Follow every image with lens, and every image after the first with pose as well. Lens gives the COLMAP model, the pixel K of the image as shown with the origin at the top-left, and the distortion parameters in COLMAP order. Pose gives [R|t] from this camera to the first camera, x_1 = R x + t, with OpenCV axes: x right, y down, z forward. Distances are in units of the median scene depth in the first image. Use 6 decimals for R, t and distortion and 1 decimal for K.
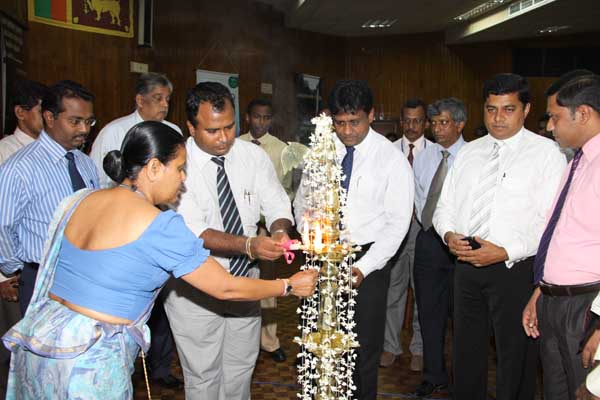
lens RADIAL K [[546.0, 0, 305.8], [0, 546.0, 218.2], [0, 0, 1]] dist [-0.134123, 0.132903]
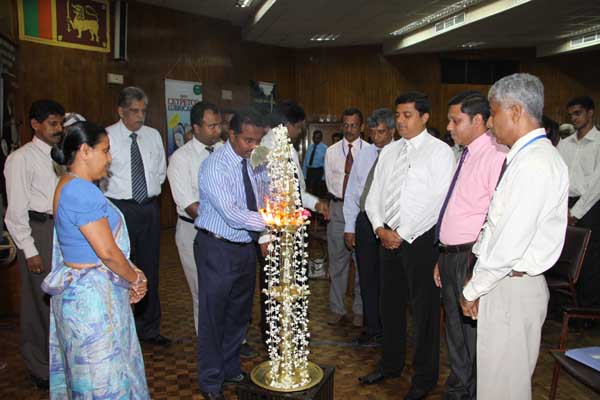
lens RADIAL K [[505.5, 0, 300.0], [0, 505.5, 200.0], [0, 0, 1]] dist [-0.210060, 0.168862]
pose [[0.996970, -0.017913, 0.075700, -0.016921], [0.019520, 0.999599, -0.020535, 0.022095], [-0.075302, 0.021951, 0.996919, -0.236844]]
